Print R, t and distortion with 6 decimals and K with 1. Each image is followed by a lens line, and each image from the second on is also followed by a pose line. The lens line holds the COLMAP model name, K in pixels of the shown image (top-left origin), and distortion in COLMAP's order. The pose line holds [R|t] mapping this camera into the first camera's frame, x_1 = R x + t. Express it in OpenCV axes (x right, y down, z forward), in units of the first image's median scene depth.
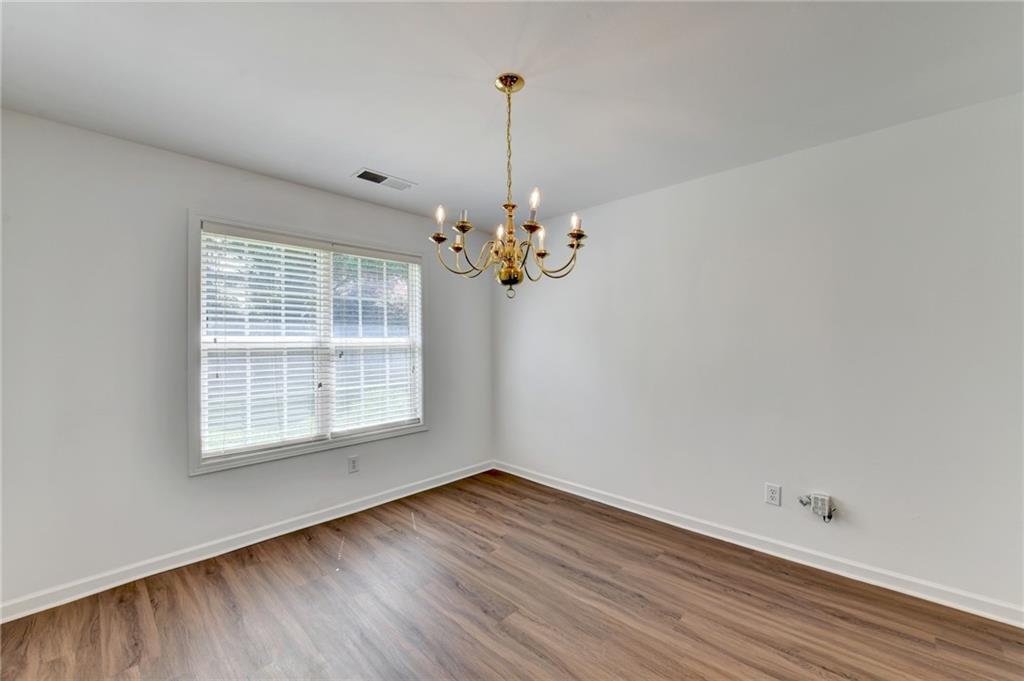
lens RADIAL K [[406.5, 0, 516.2], [0, 406.5, 341.3], [0, 0, 1]] dist [-0.009005, -0.000148]
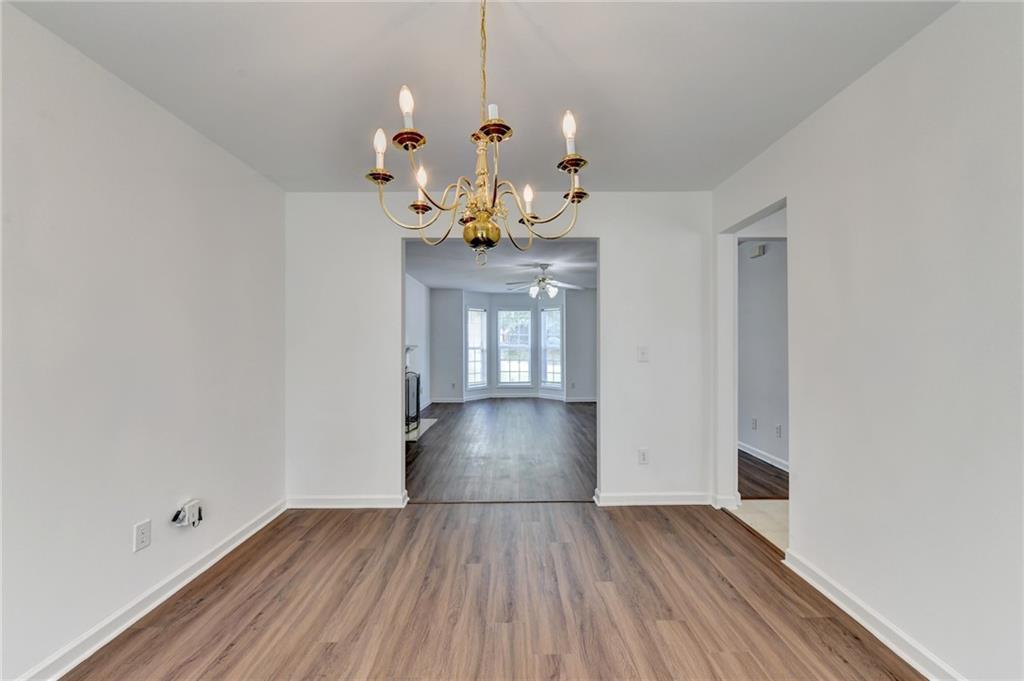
lens RADIAL K [[419.2, 0, 512.0], [0, 419.2, 340.5], [0, 0, 1]] dist [-0.000134, -0.000052]
pose [[-0.688767, 0.010551, 0.724906, -0.454562], [0.001320, 0.999911, -0.013299, 0.027092], [-0.724982, -0.008203, -0.688719, 1.137462]]
